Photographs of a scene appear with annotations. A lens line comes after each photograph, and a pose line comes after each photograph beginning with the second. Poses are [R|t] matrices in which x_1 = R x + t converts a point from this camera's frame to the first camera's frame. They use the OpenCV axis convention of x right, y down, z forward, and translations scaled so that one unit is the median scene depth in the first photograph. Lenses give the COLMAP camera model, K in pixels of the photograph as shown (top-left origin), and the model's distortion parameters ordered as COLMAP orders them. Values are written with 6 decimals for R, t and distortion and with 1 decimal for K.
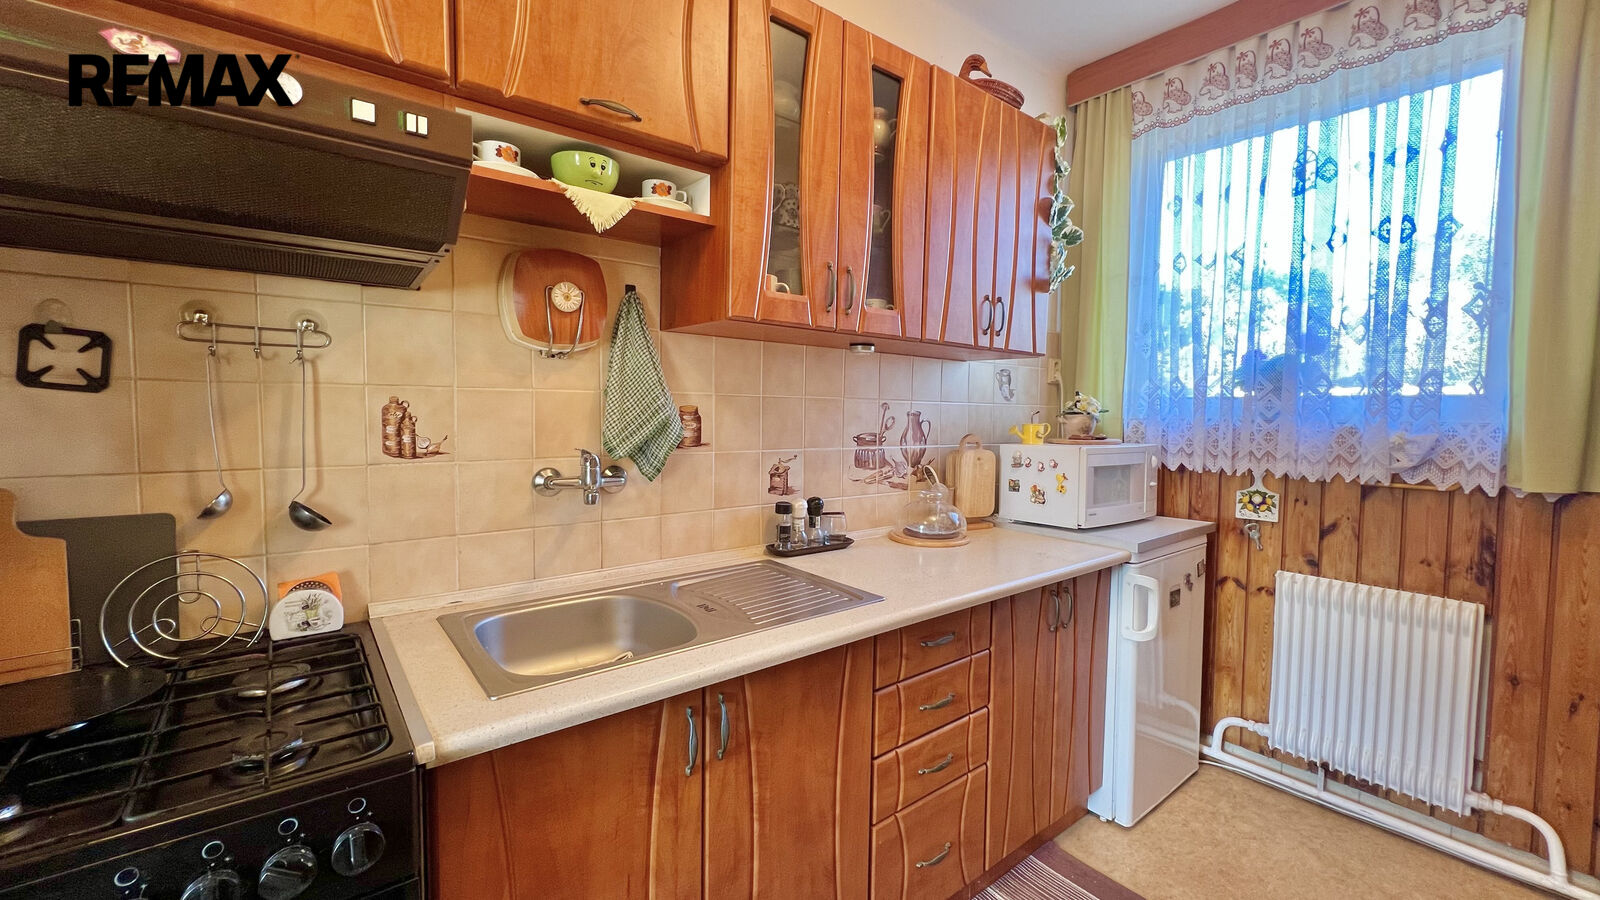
lens RADIAL K [[644.3, 0, 802.0], [0, 644.3, 448.5], [0, 0, 1]] dist [-0.000411, 0.000882]
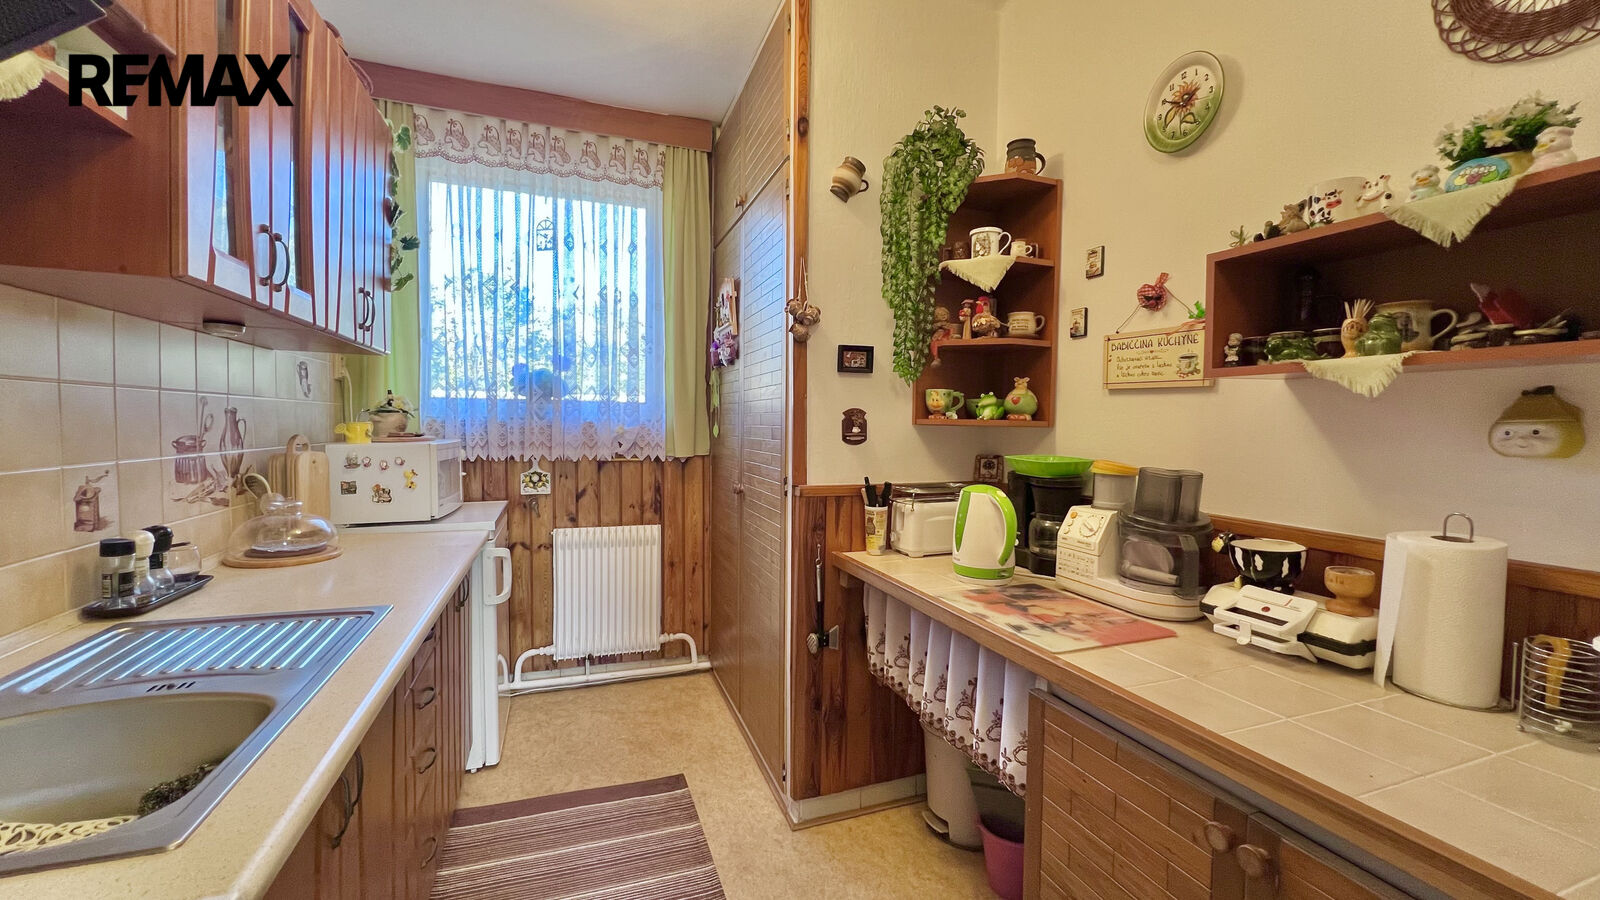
lens RADIAL K [[644.3, 0, 802.0], [0, 644.3, 448.5], [0, 0, 1]] dist [-0.000411, 0.000882]
pose [[0.315045, -0.047098, 0.947907, -0.378844], [0.044356, 0.998407, 0.034865, -0.003576], [-0.948040, 0.031061, 0.316632, 0.075162]]
